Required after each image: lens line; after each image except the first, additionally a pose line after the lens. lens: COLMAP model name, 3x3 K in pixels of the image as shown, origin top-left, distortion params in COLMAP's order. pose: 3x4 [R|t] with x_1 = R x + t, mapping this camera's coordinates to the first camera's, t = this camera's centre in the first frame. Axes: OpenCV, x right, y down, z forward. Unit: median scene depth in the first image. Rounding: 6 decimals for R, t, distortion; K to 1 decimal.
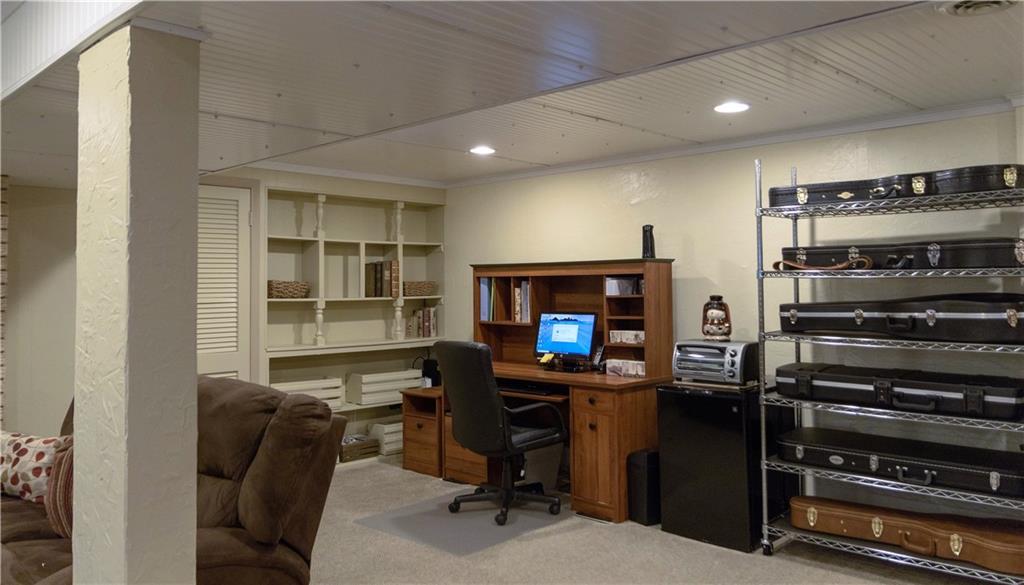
lens RADIAL K [[785.6, 0, 511.5], [0, 785.6, 262.5], [0, 0, 1]] dist [0.003631, -0.001431]
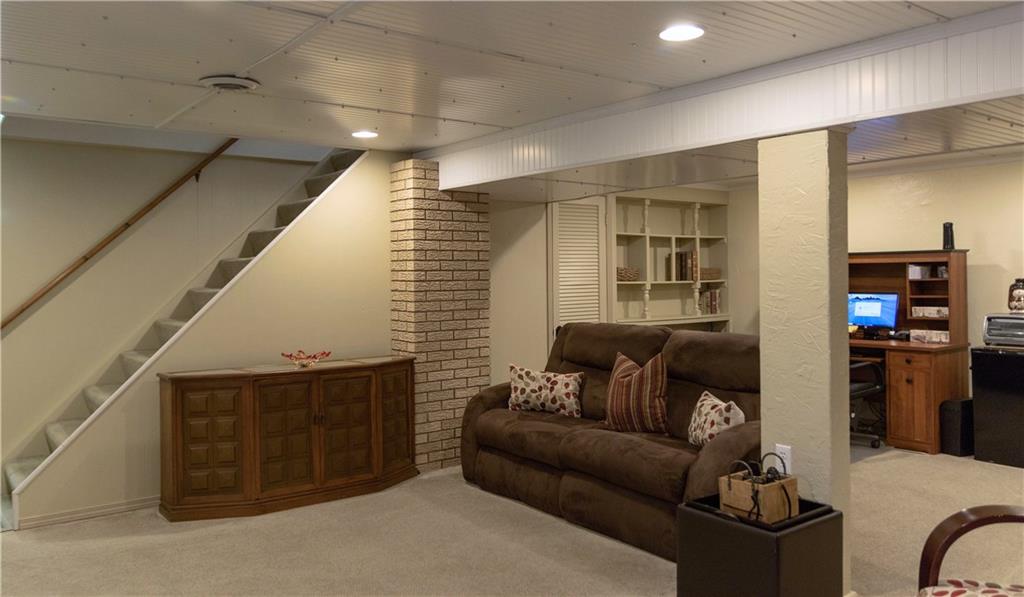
lens RADIAL K [[793.5, 0, 511.5], [0, 793.5, 278.0], [0, 0, 1]] dist [0.027997, -0.004203]
pose [[0.992587, -0.000010, -0.121532, -0.354062], [0.004533, 0.999307, 0.036946, -0.009617], [0.121448, -0.037223, 0.991900, -0.339984]]
